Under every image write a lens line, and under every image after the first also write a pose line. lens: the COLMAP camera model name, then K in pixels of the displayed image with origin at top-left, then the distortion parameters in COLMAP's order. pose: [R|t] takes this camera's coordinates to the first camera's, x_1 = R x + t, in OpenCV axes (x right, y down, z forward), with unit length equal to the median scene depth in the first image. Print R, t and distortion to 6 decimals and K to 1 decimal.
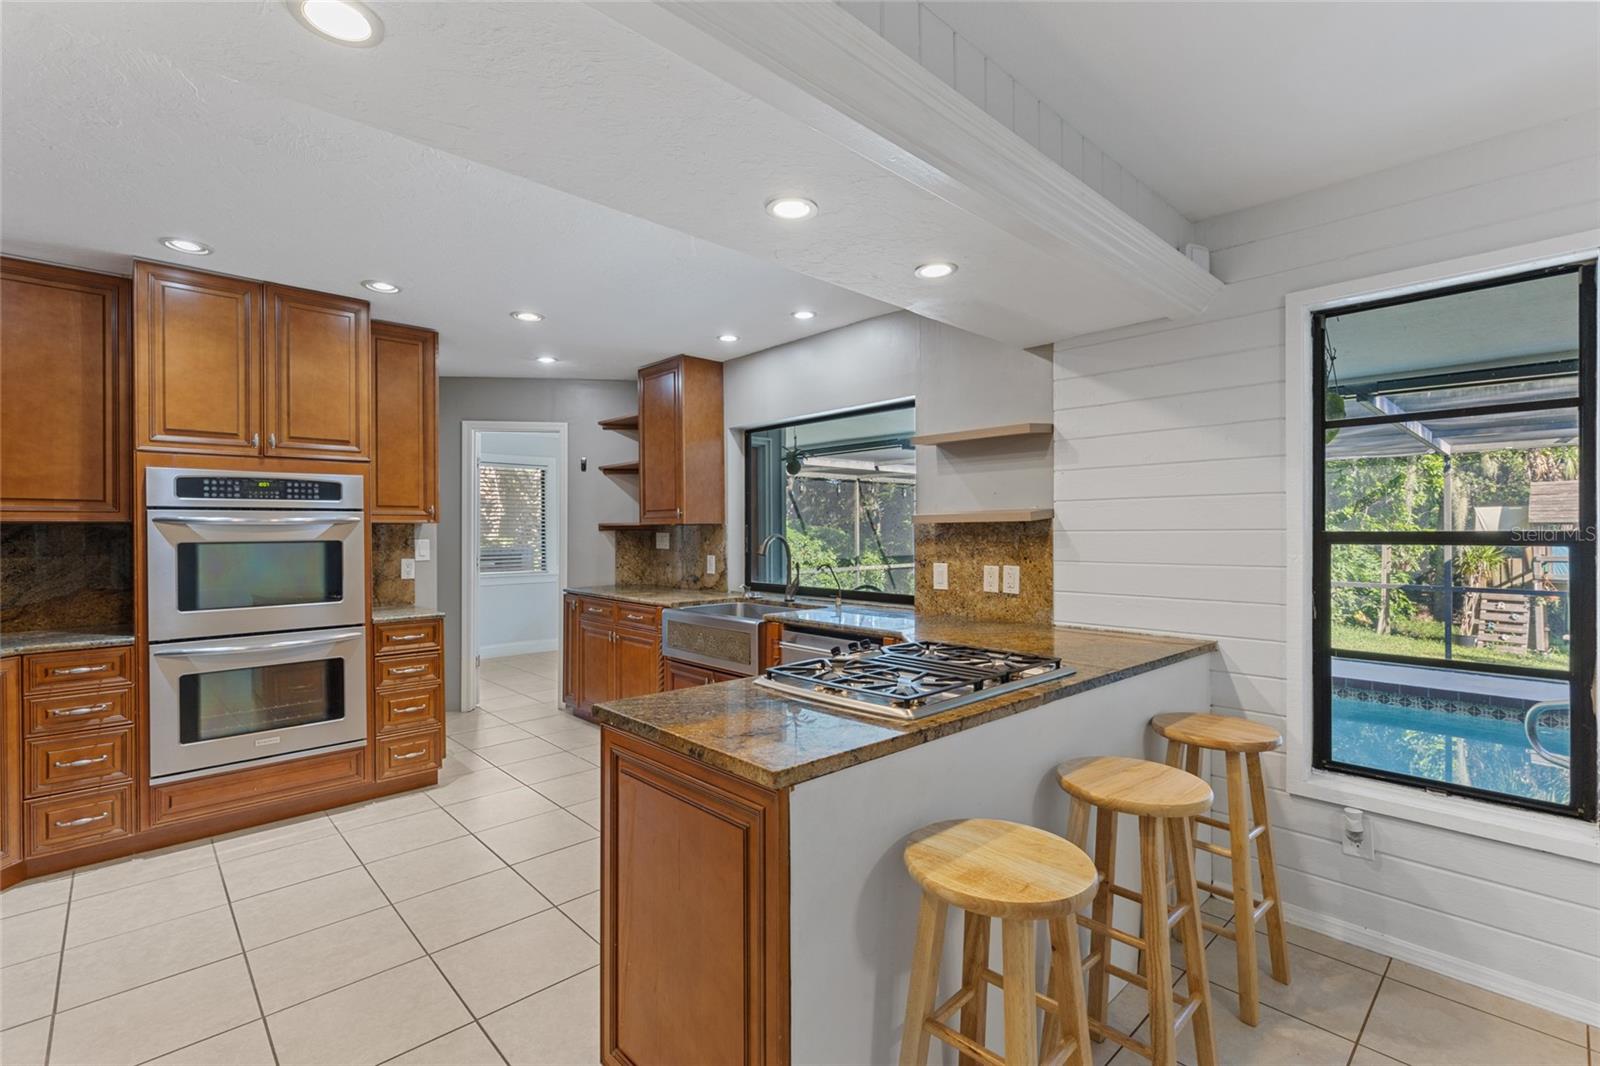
lens RADIAL K [[717.2, 0, 796.1], [0, 717.2, 530.0], [0, 0, 1]] dist [0.002745, -0.000626]
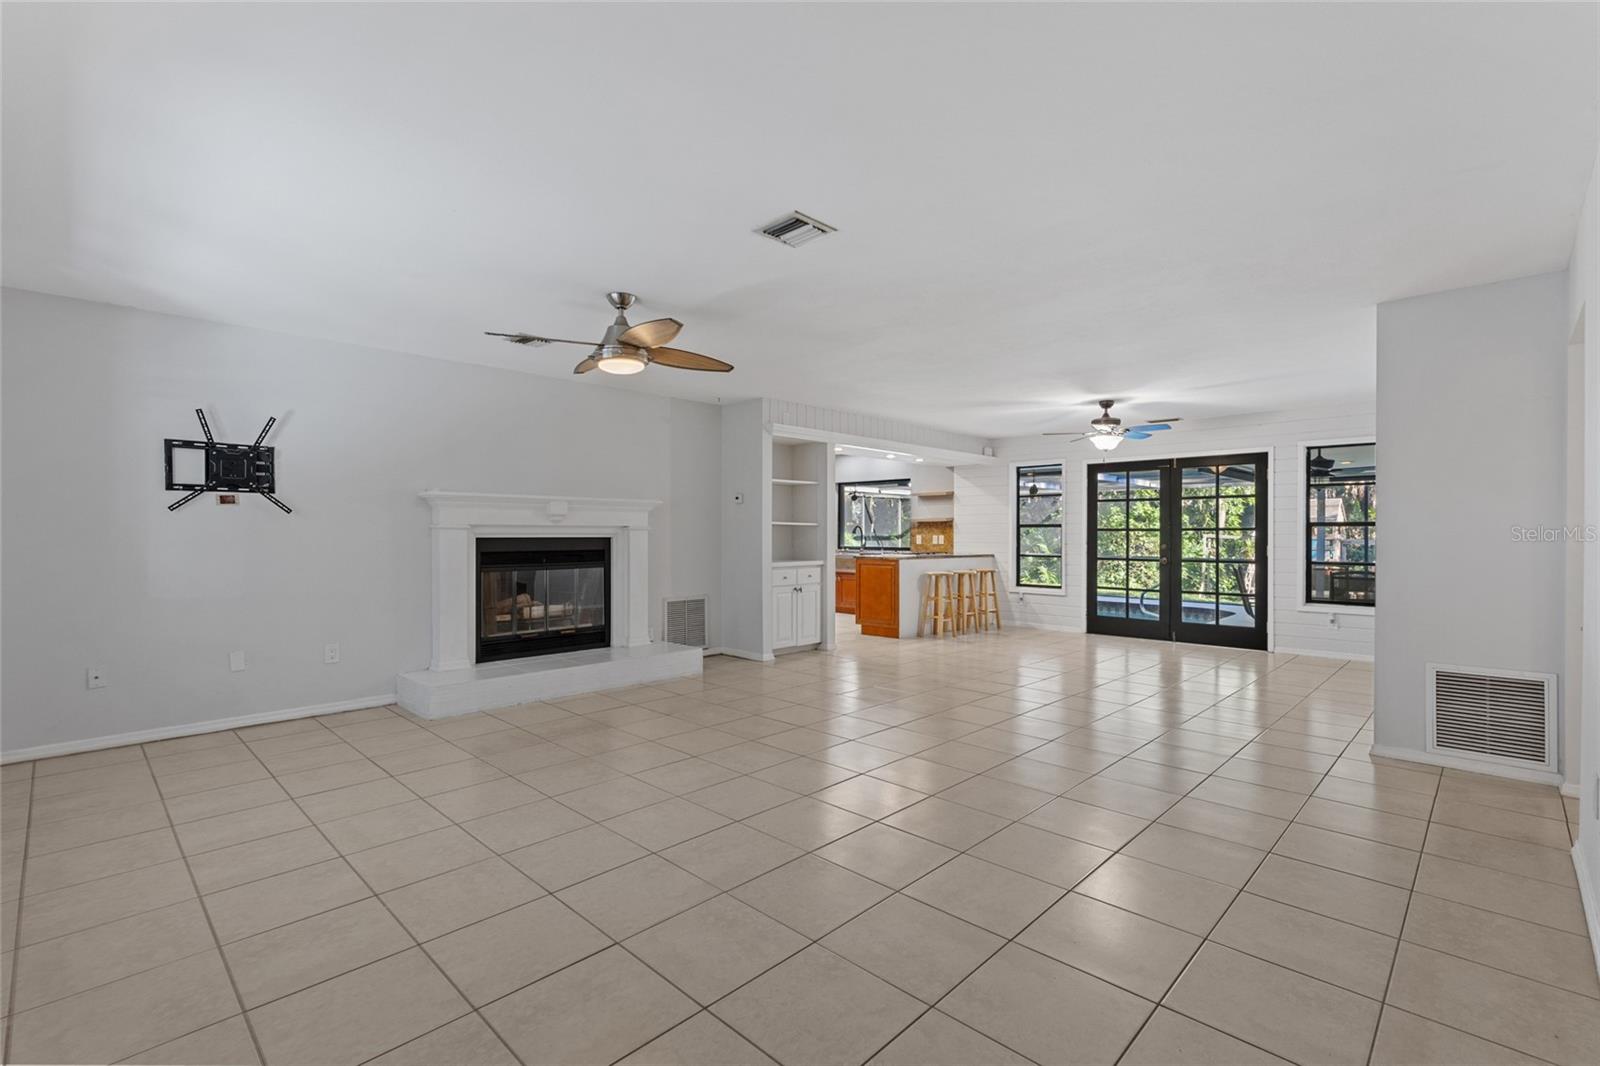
lens RADIAL K [[715.5, 0, 794.9], [0, 715.5, 533.4], [0, 0, 1]] dist [0.002863, -0.000483]
pose [[0.999121, 0.006720, 0.041373, -0.454820], [-0.006802, 0.999975, 0.001844, 0.037766], [-0.041360, -0.002124, 0.999142, -2.033097]]
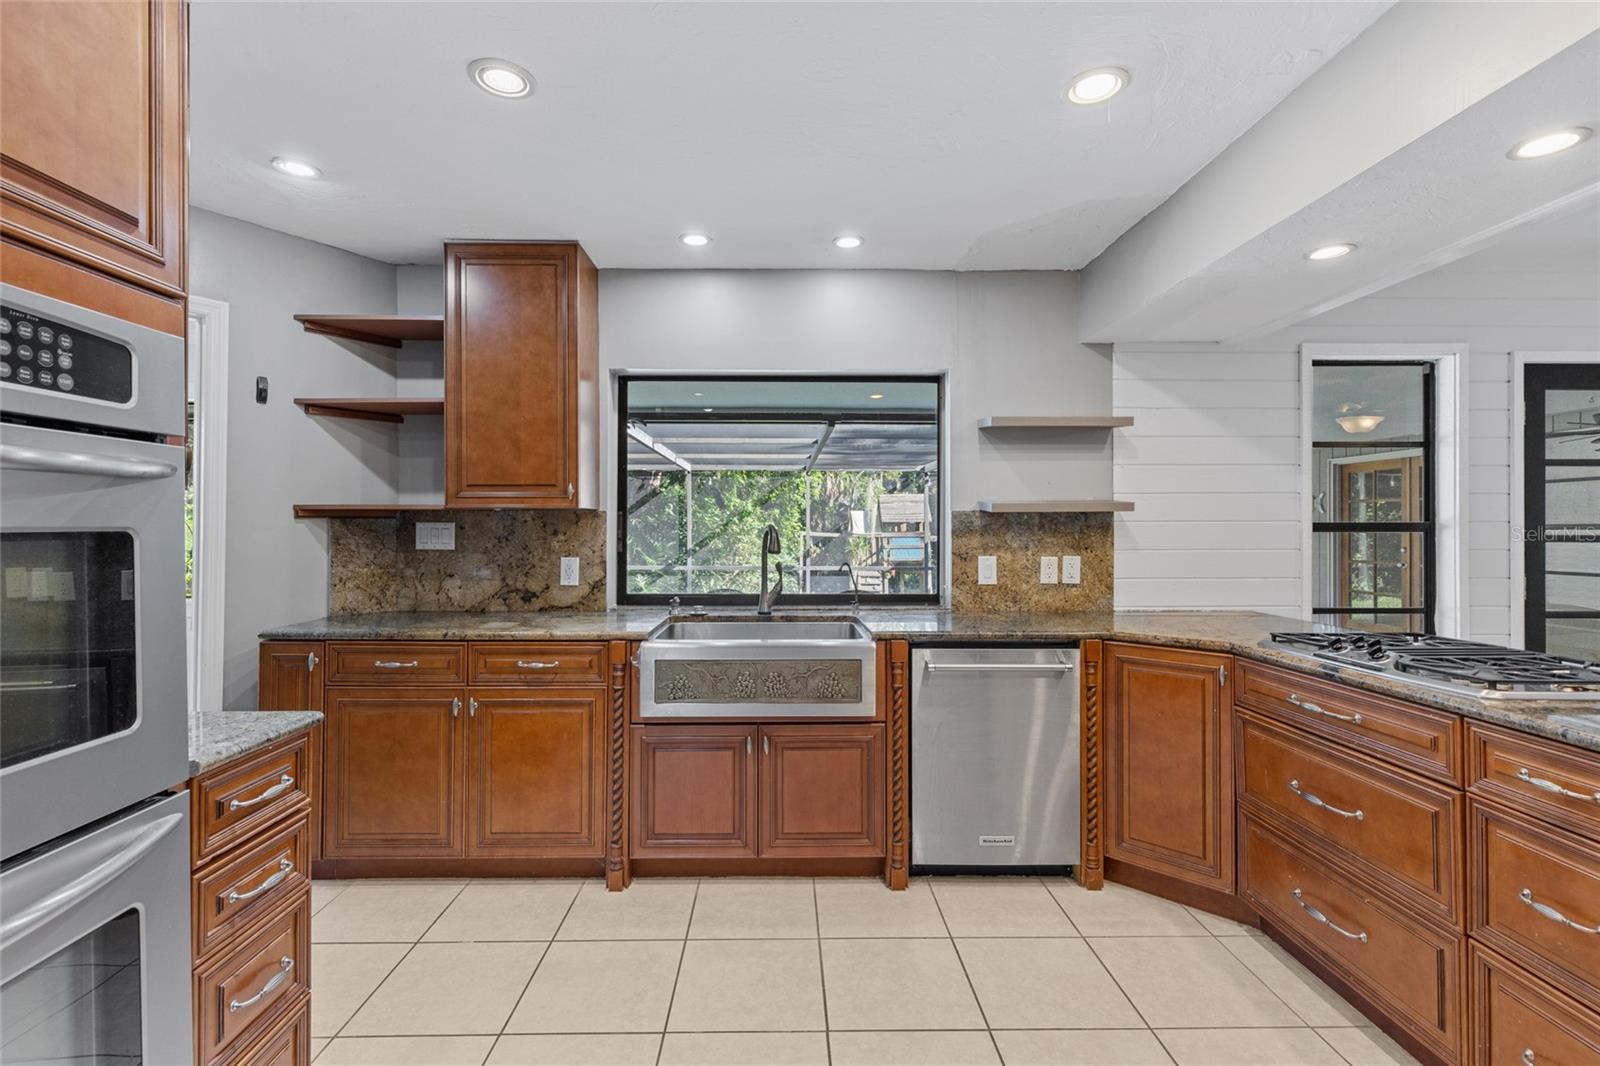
lens RADIAL K [[720.9, 0, 791.9], [0, 720.9, 524.6], [0, 0, 1]] dist [0.004537, -0.001322]
pose [[0.672724, 0.006297, 0.739866, -0.678871], [-0.003165, 0.999979, -0.005634, 0.012218], [-0.739886, 0.001449, 0.672730, 0.581971]]
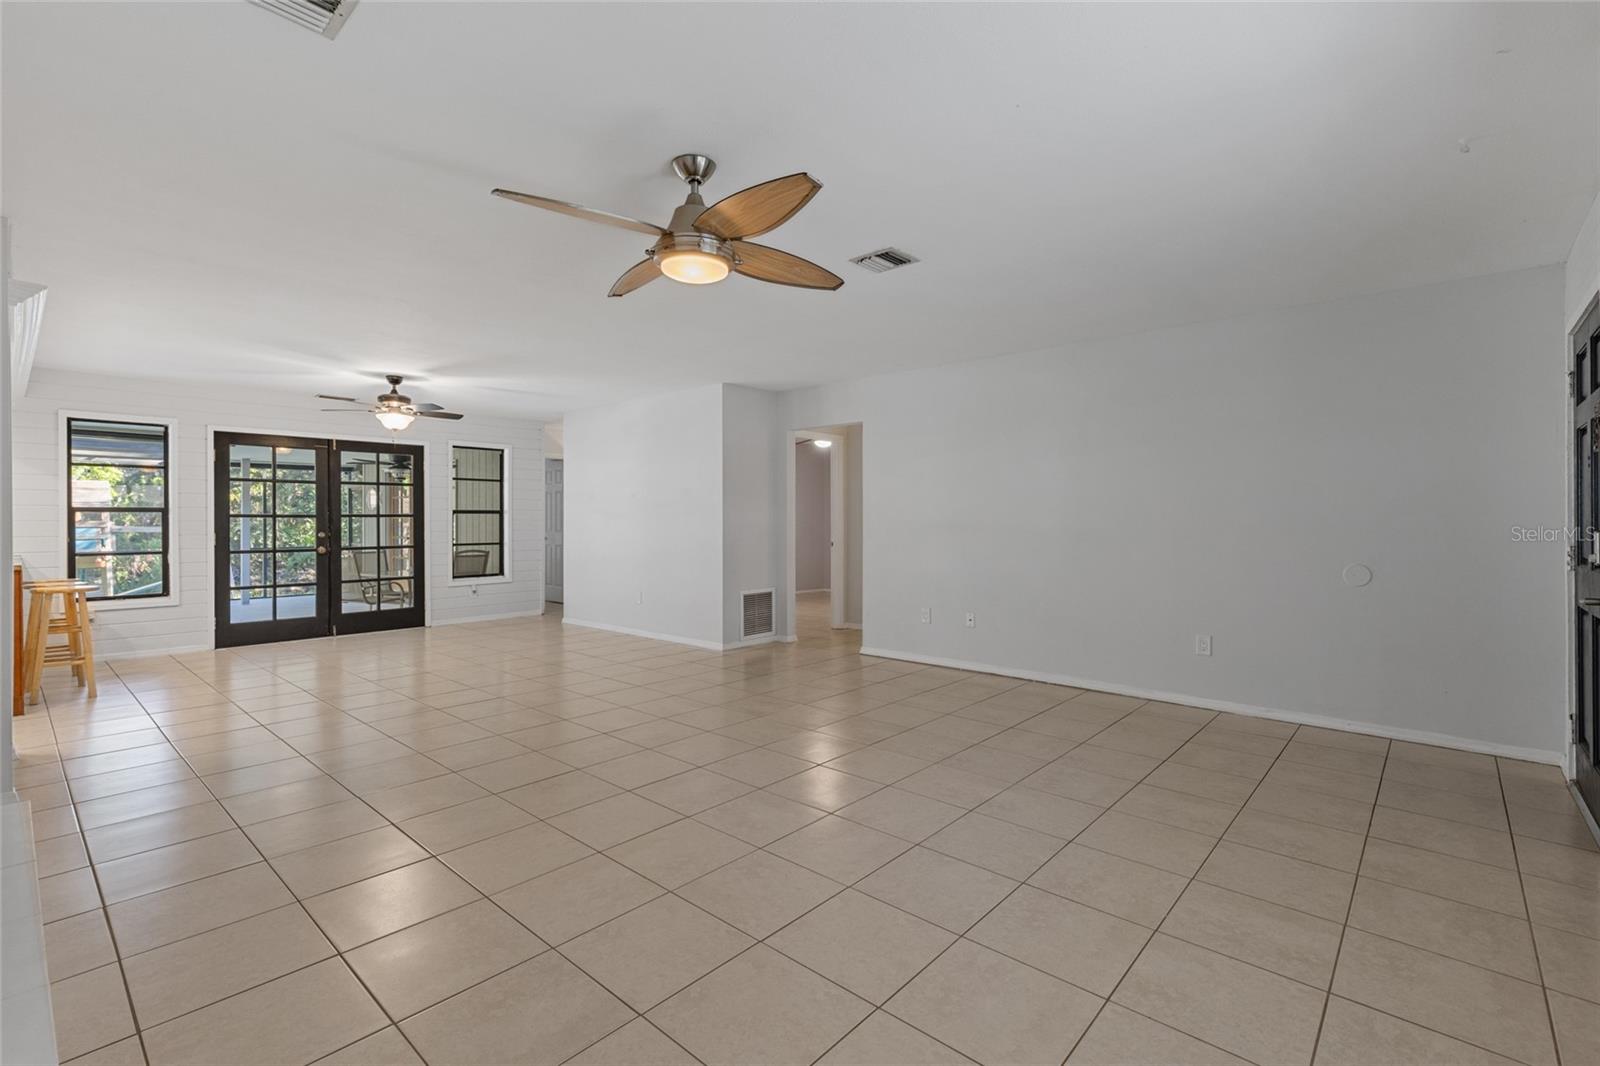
lens RADIAL K [[714.6, 0, 795.3], [0, 714.6, 525.6], [0, 0, 1]] dist [0.003497, 0.000351]
pose [[-0.082803, -0.003112, 0.996561, -1.430306], [0.000171, 0.999995, 0.003137, 0.044476], [-0.996566, 0.000430, -0.082802, -0.946119]]
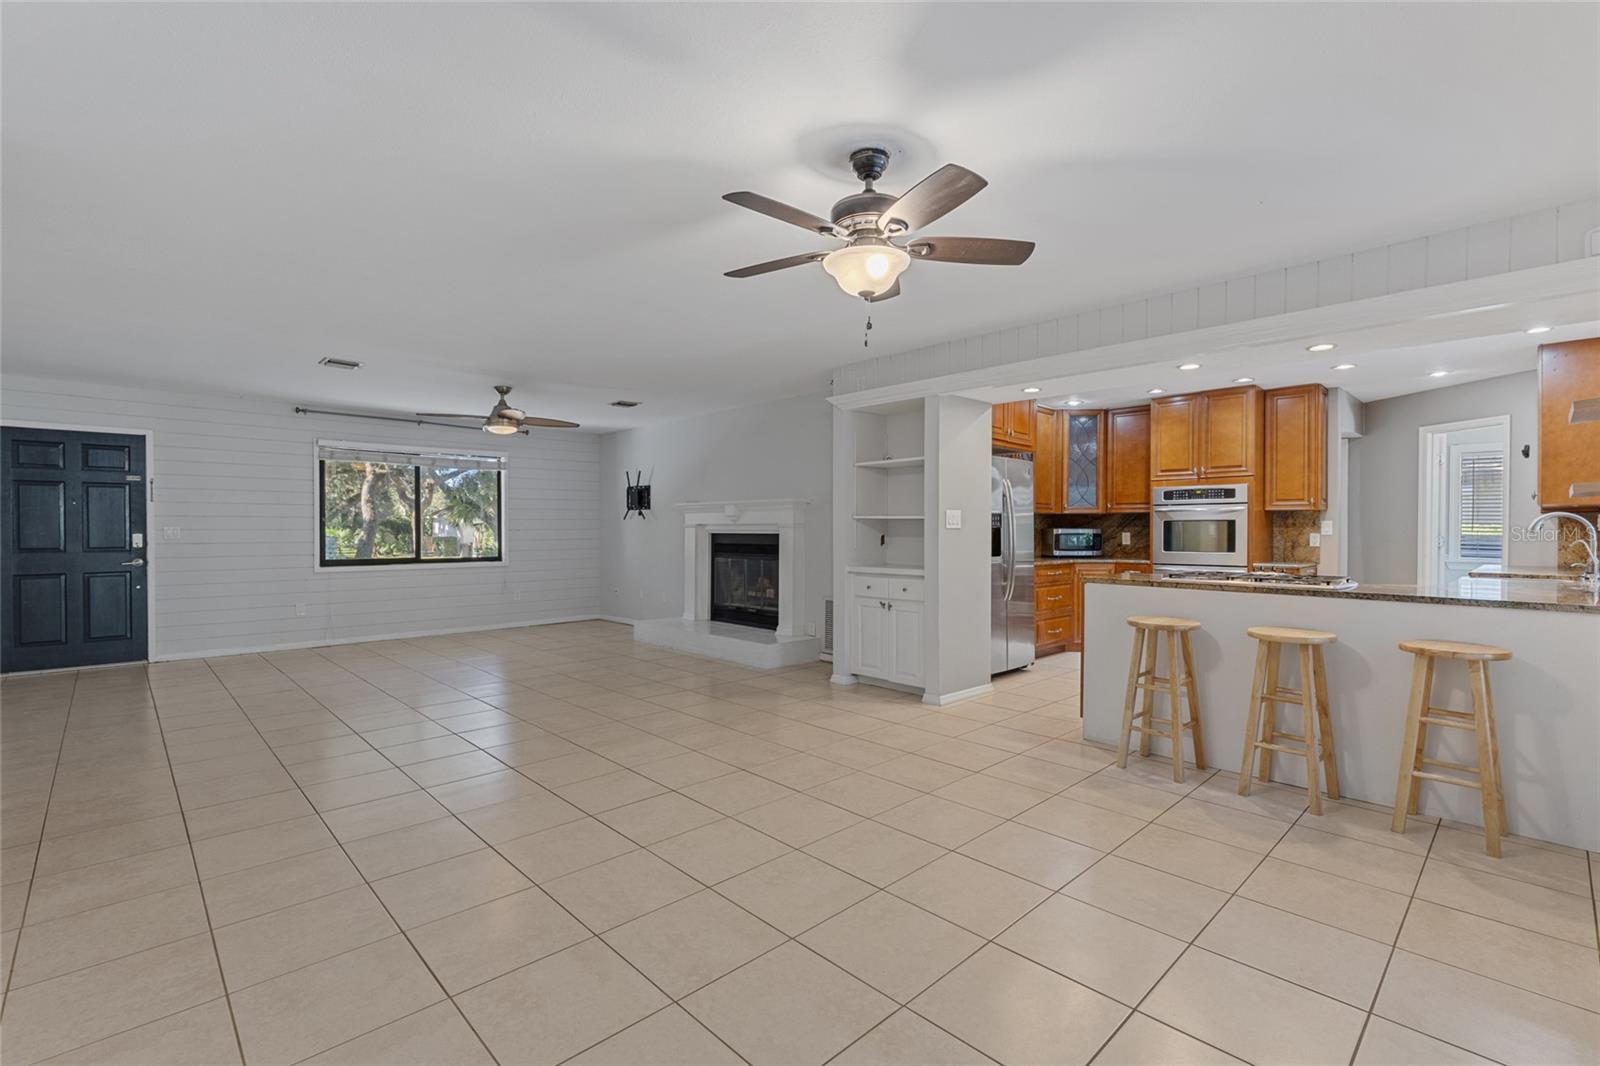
lens RADIAL K [[715.5, 0, 794.9], [0, 715.5, 533.4], [0, 0, 1]] dist [0.002863, -0.000483]
pose [[0.006648, 0.009447, -0.999933, 1.211539], [-0.001259, 0.999955, 0.009439, 0.033648], [0.999977, 0.001196, 0.006659, -0.145172]]
